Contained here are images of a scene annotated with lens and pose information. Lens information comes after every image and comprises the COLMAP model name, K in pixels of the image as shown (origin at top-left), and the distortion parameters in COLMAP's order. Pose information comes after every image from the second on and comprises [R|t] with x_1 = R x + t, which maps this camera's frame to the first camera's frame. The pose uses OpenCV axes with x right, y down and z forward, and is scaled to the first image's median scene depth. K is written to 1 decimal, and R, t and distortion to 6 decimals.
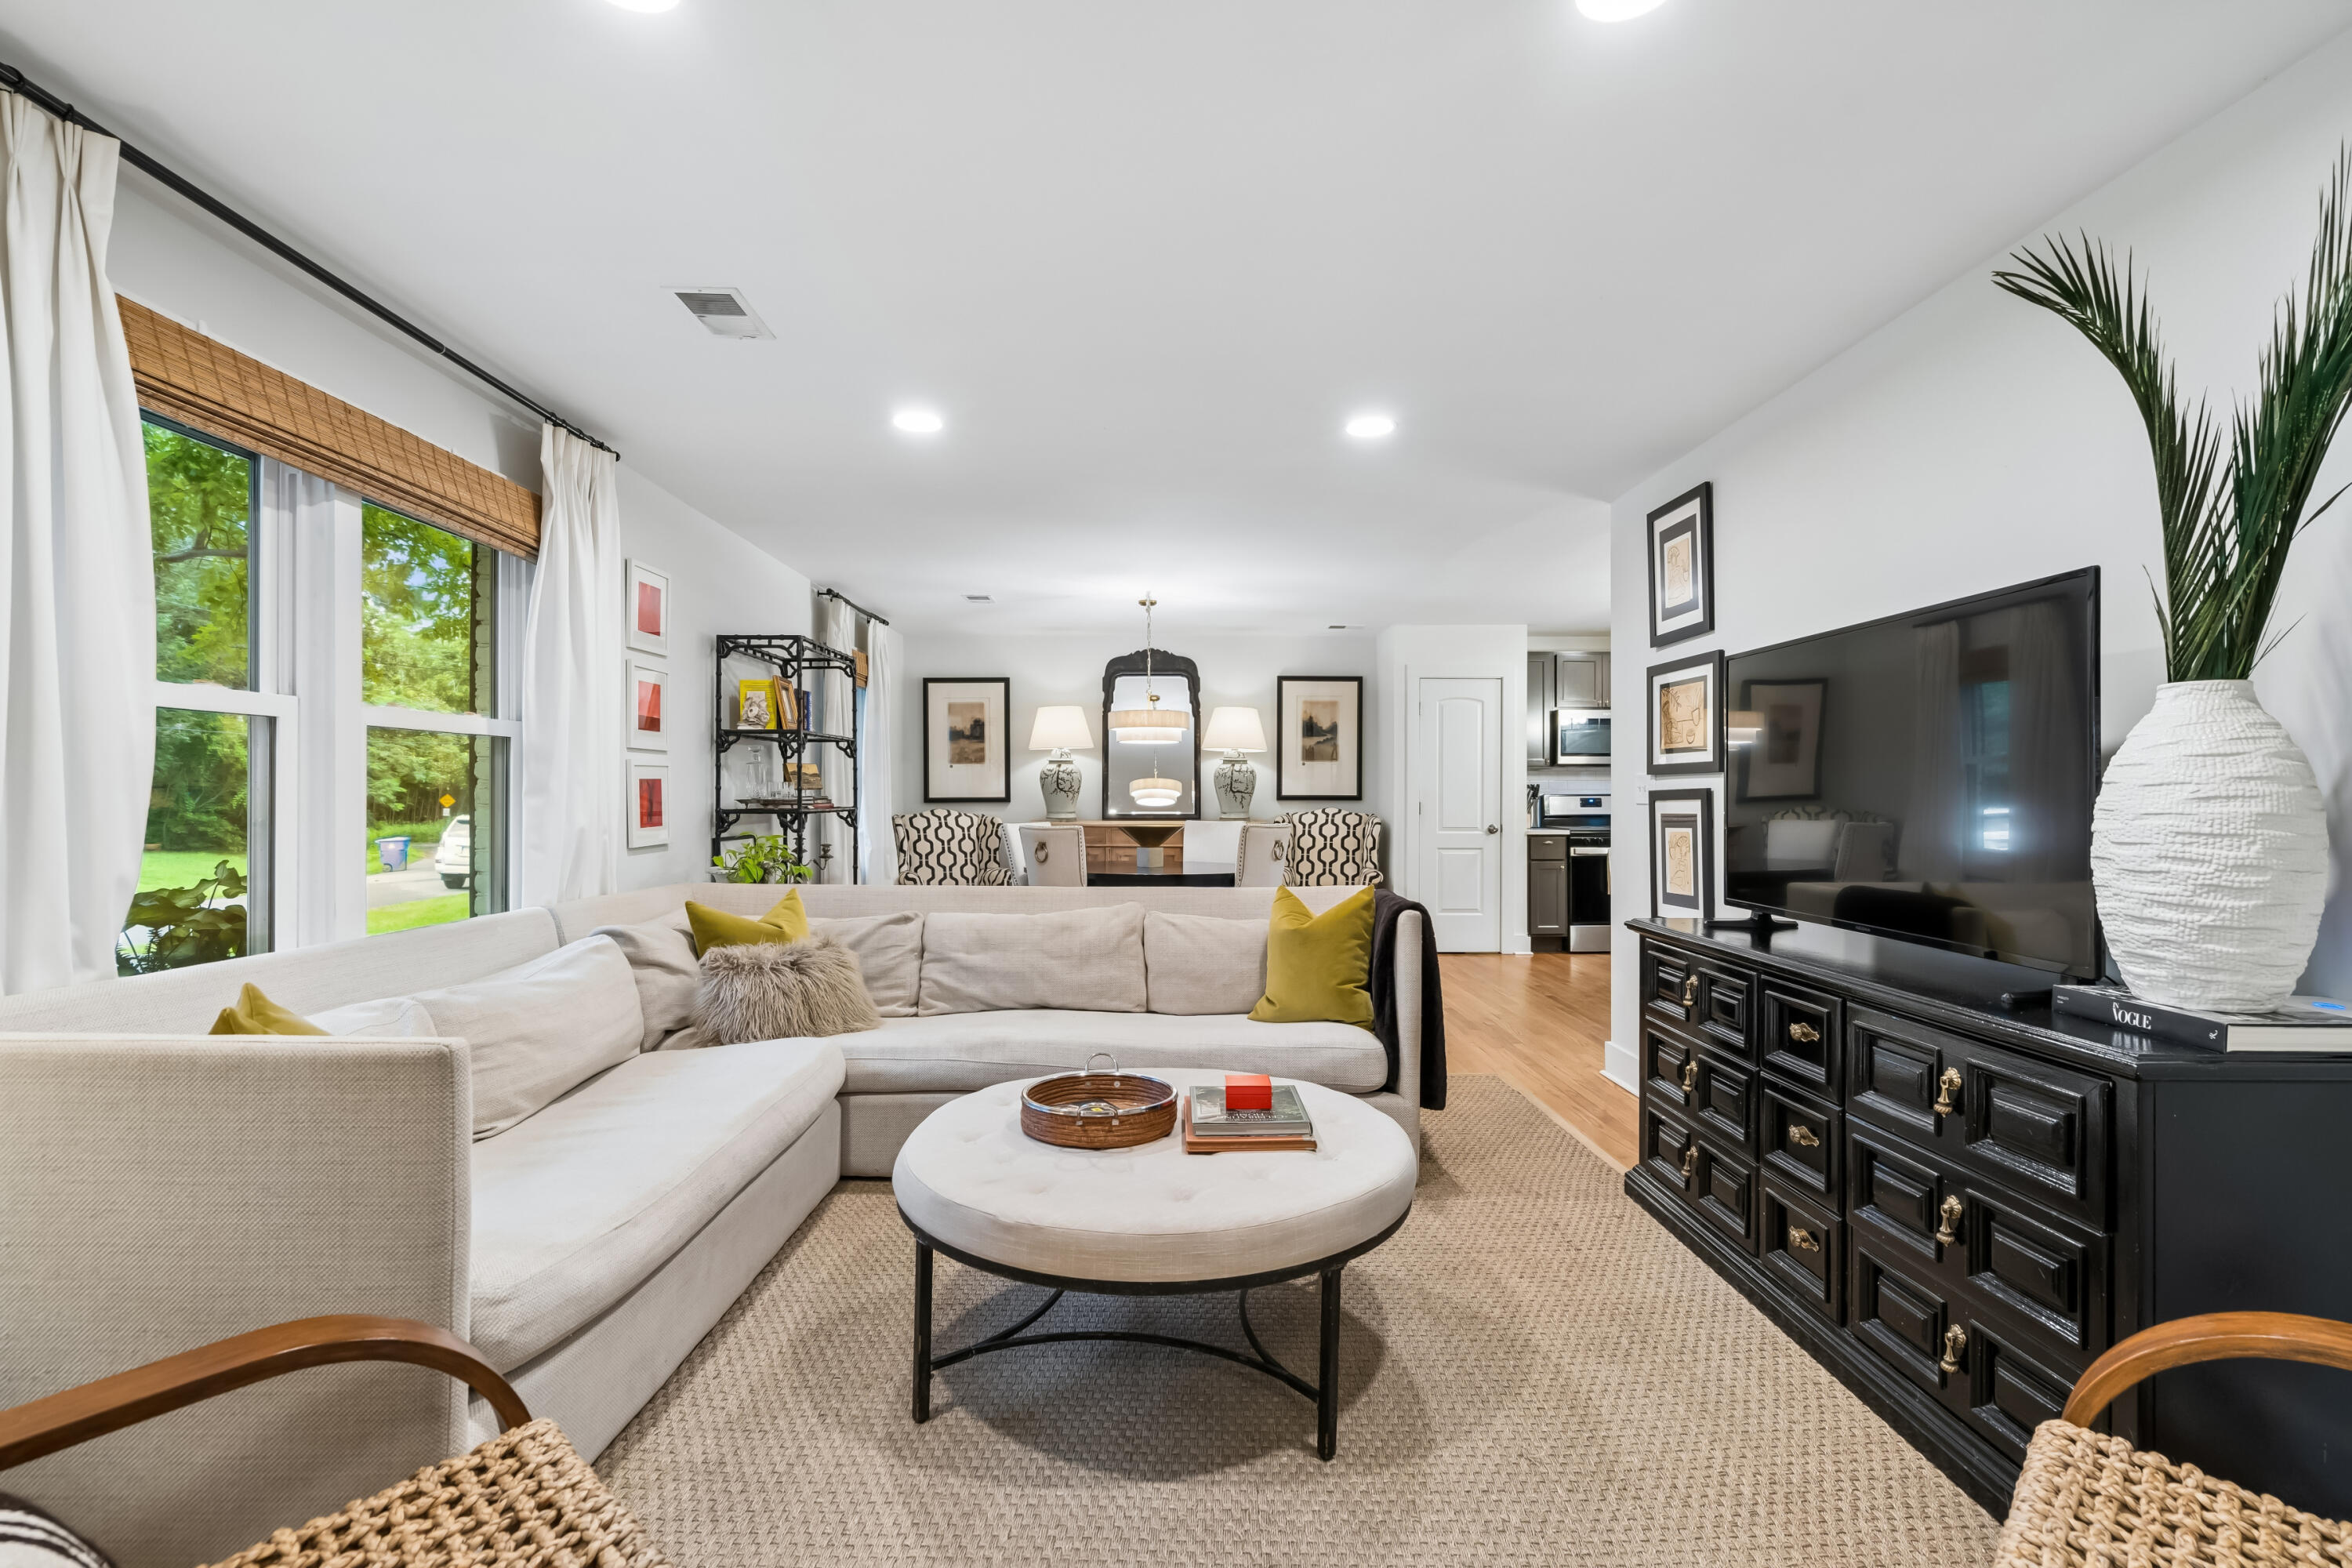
lens RADIAL K [[1078.9, 0, 1168.1], [0, 1078.9, 783.3], [0, 0, 1]] dist [0.003116, 0.000480]
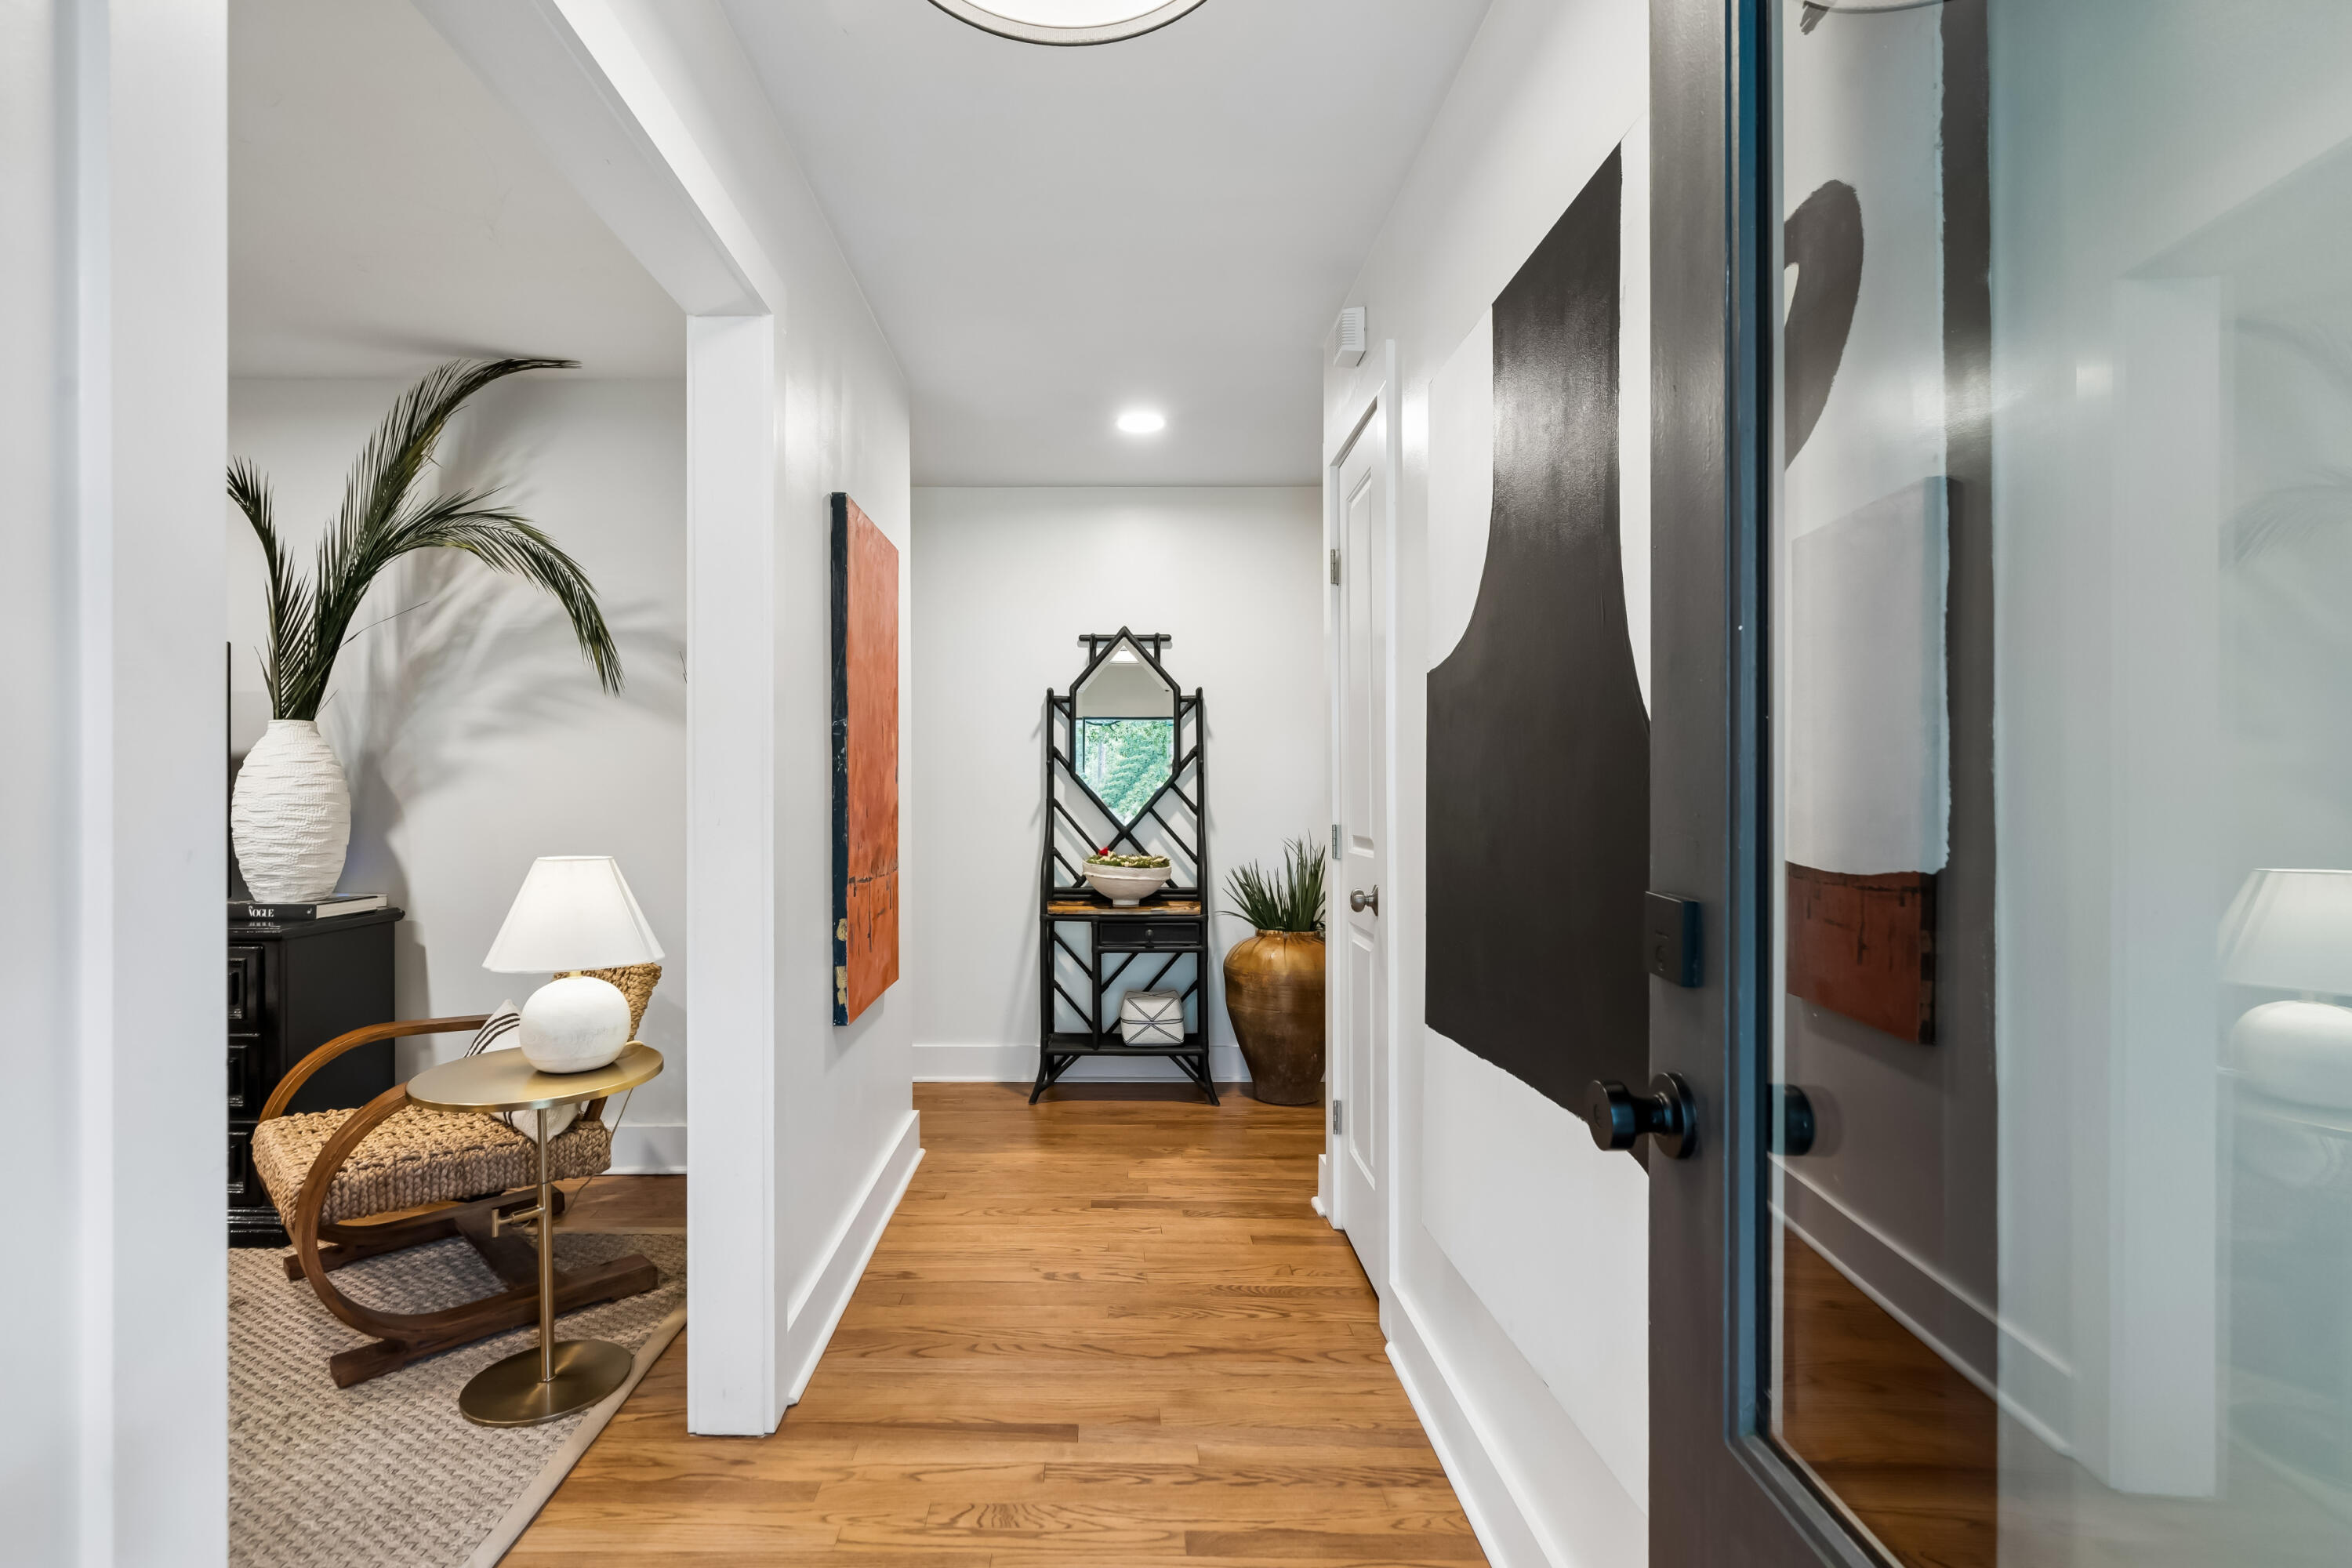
lens RADIAL K [[1078.9, 0, 1165.7], [0, 1078.9, 785.3], [0, 0, 1]] dist [0.003116, 0.000480]
pose [[-0.022816, 0.001983, 0.999738, -0.906112], [0.000040, 0.999998, -0.001982, 0.017433], [-0.999740, -0.000006, -0.022816, -0.422803]]
